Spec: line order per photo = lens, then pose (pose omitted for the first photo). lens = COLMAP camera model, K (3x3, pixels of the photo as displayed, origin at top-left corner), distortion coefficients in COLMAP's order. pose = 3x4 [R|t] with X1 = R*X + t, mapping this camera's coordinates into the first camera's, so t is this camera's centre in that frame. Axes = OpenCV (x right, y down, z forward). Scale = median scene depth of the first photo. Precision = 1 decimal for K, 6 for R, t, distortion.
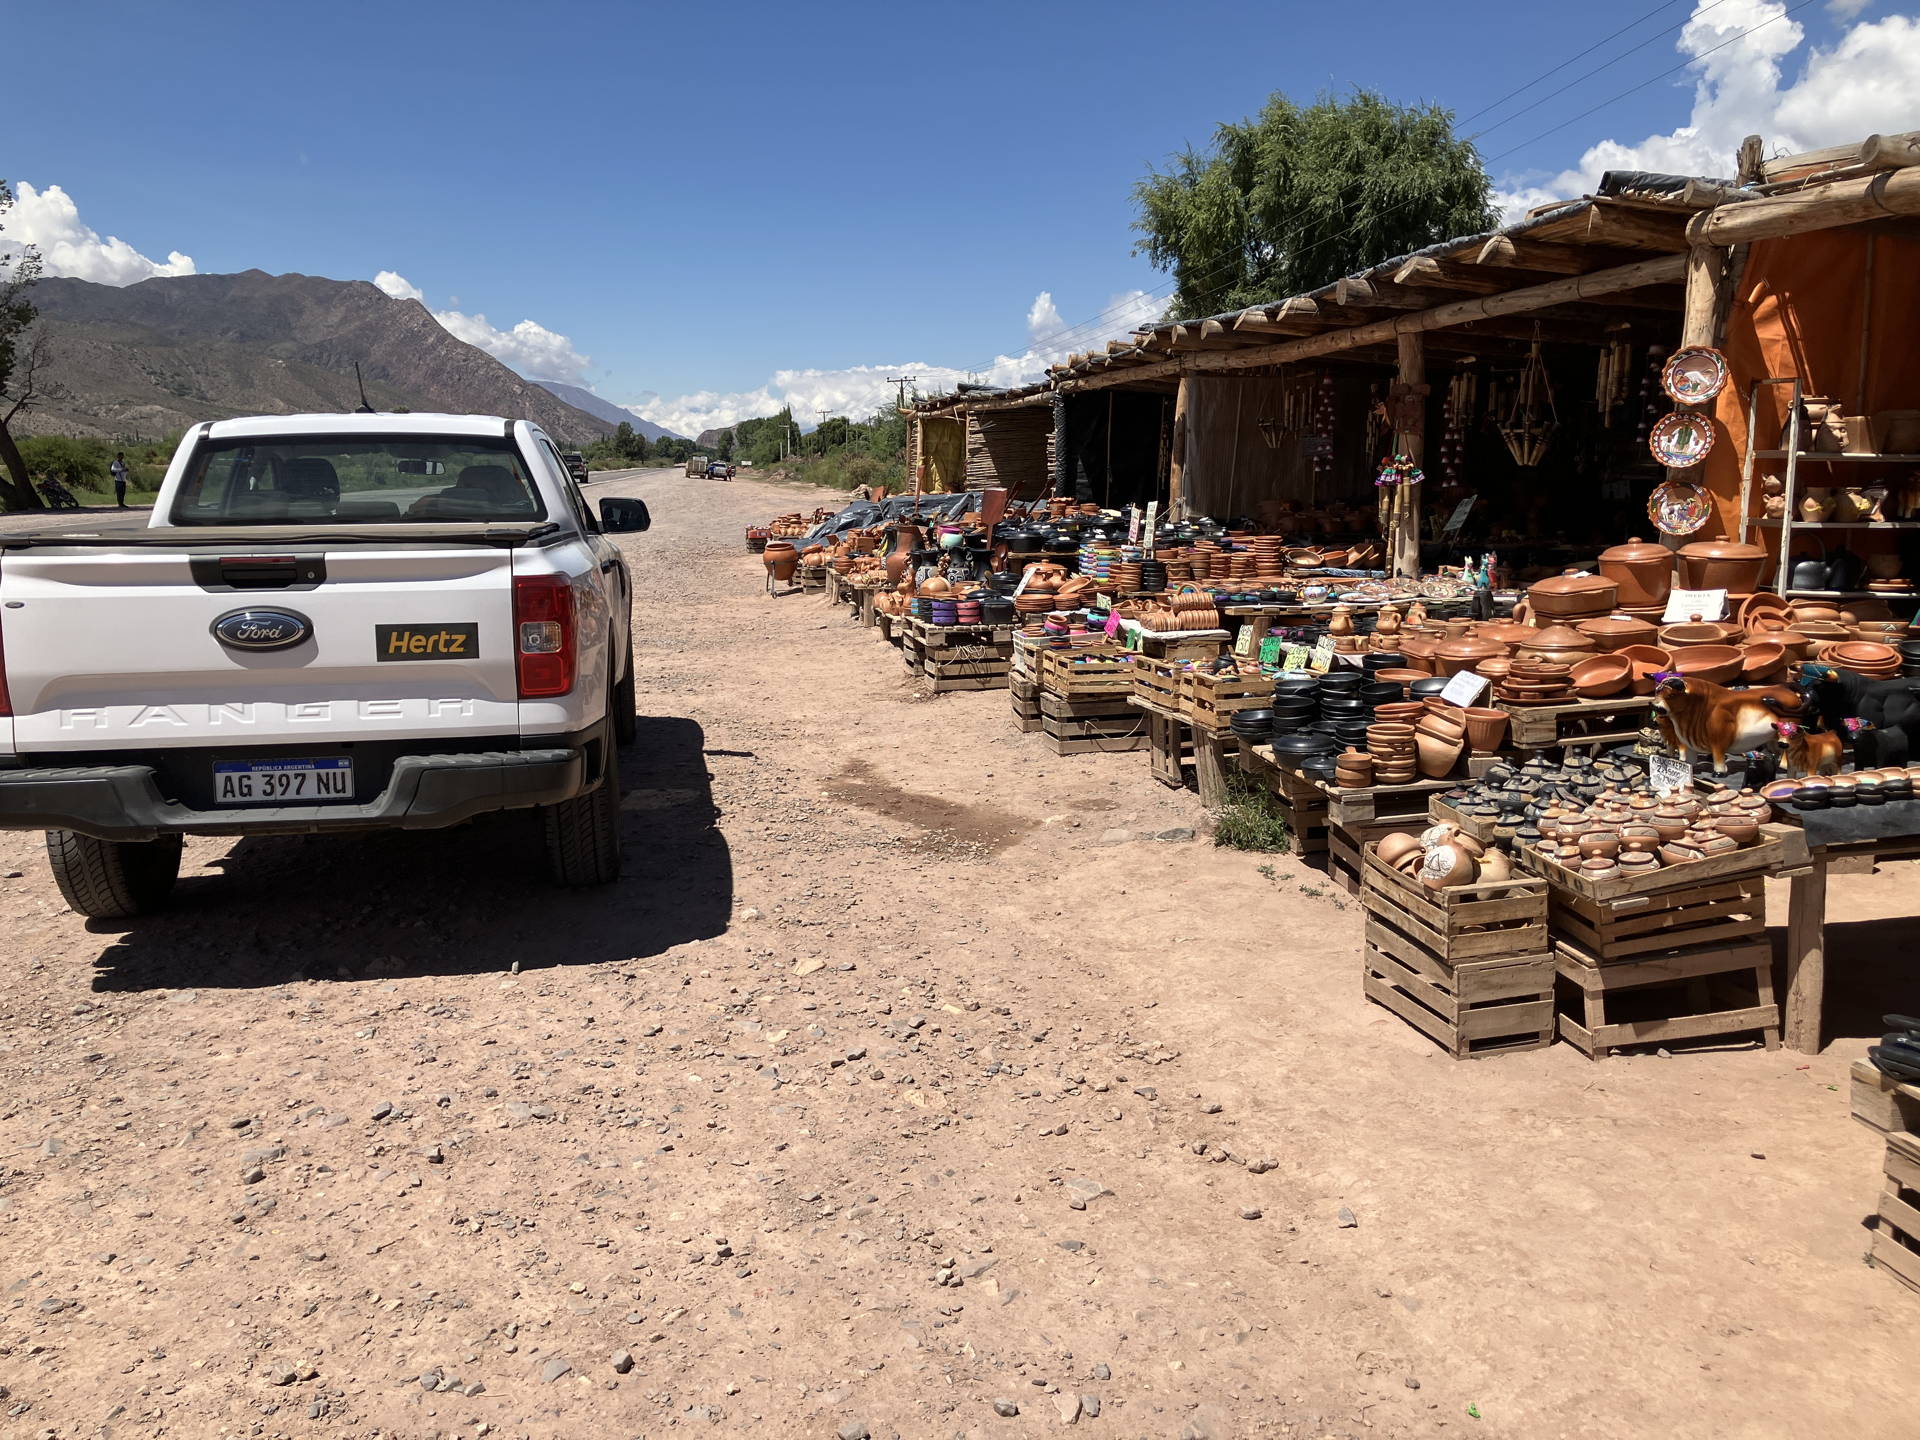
lens RADIAL K [[1573.9, 0, 960.0], [0, 1573.9, 720.0], [0, 0, 1]] dist [0.140208, -0.329358]
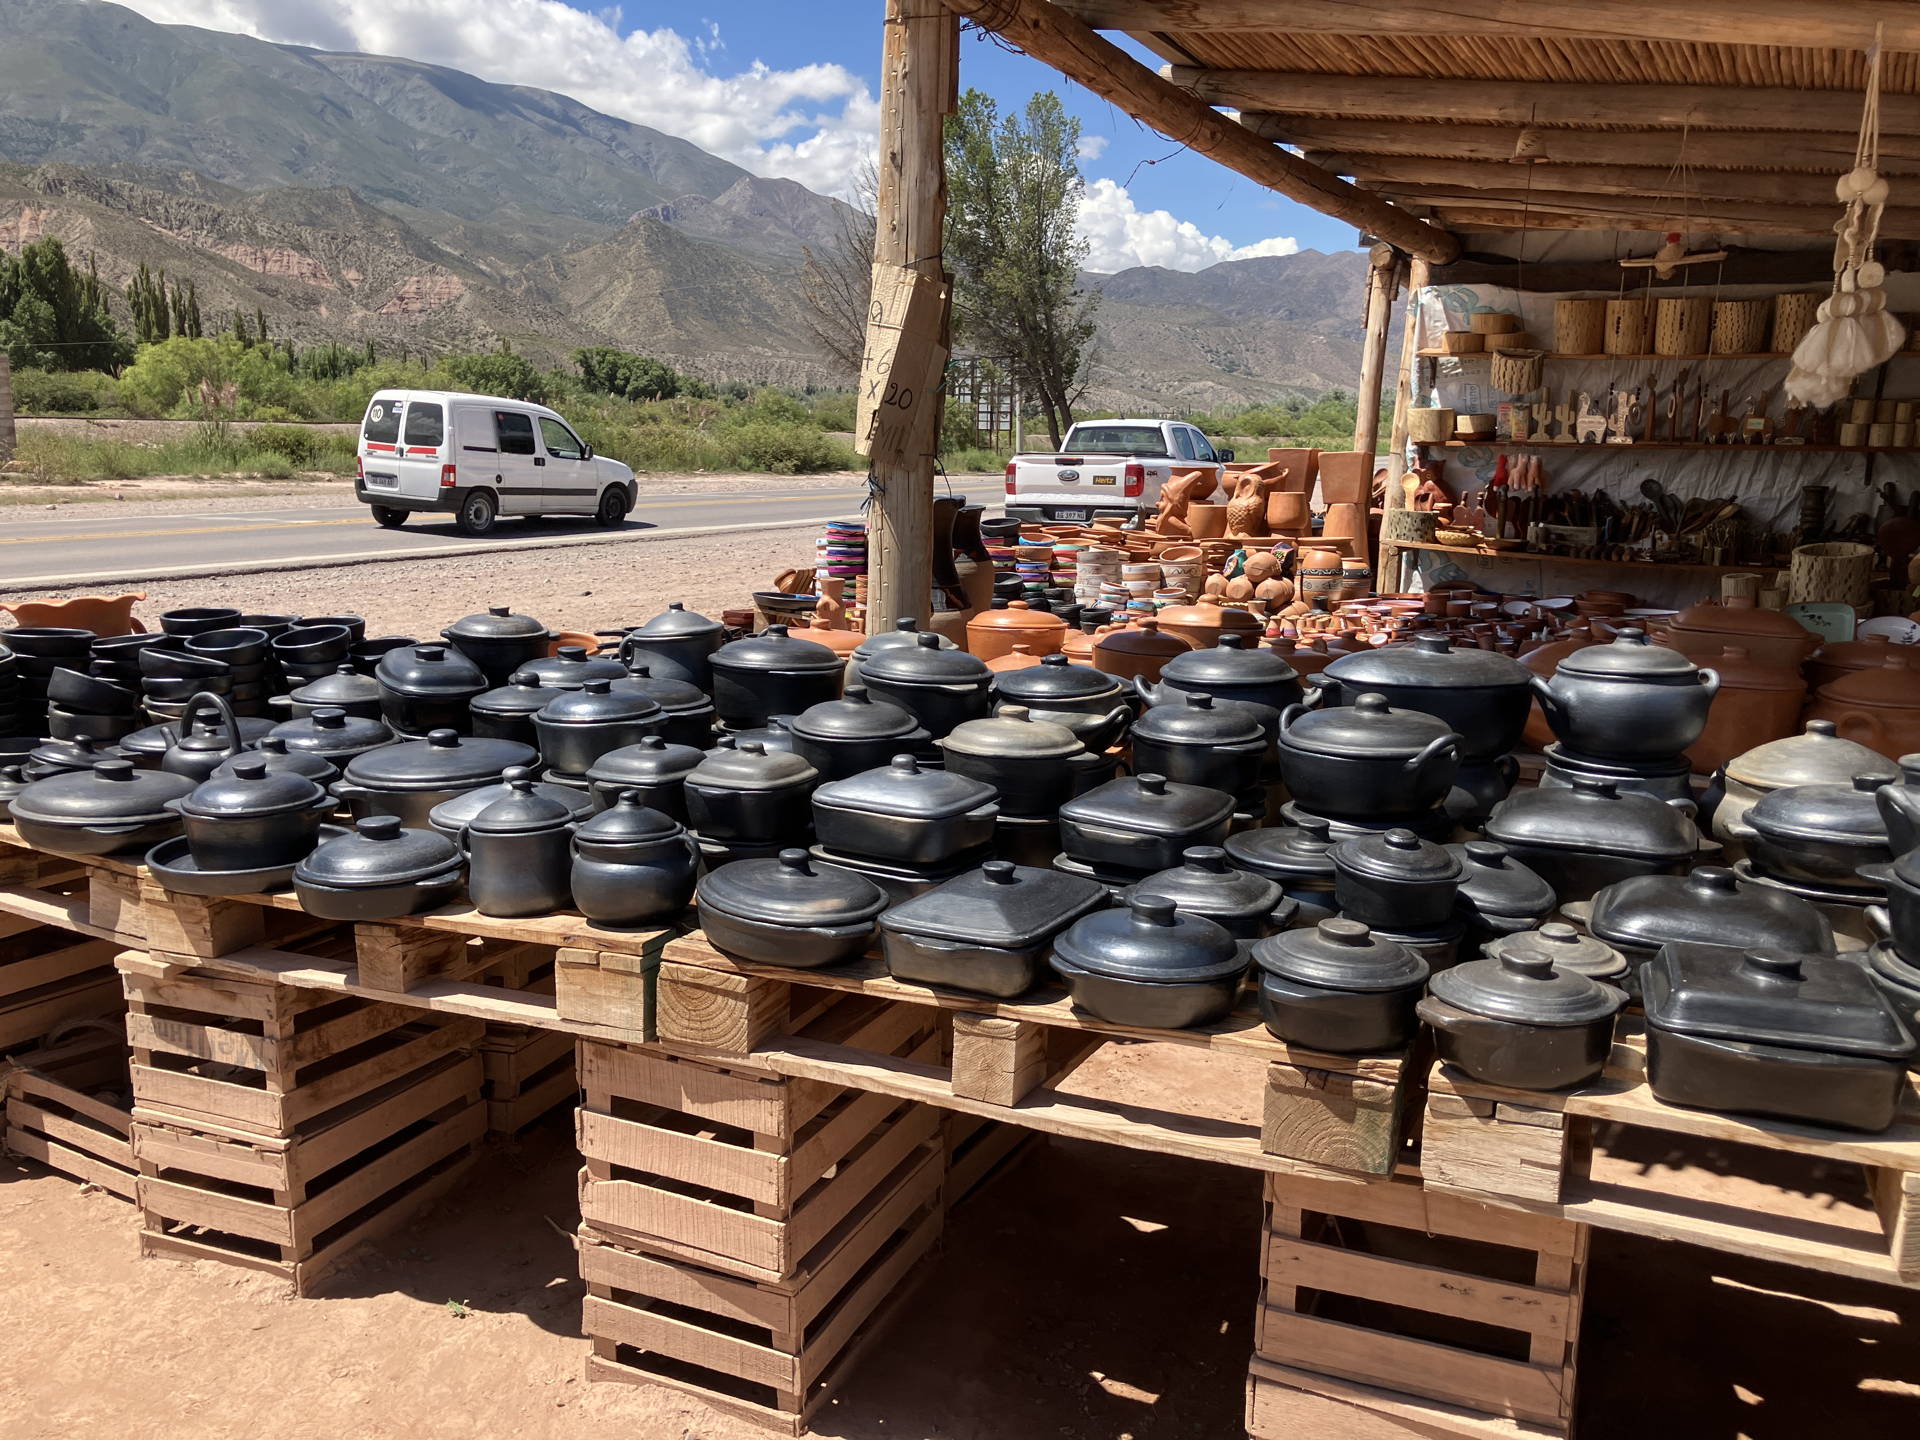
lens RADIAL K [[1573.9, 0, 960.0], [0, 1573.9, 720.0], [0, 0, 1]] dist [0.140208, -0.329358]
pose [[0.817676, 0.107323, -0.565586, 1.623147], [-0.097038, 0.994106, 0.048349, 0.379983], [0.567441, 0.015350, 0.823271, -2.382801]]
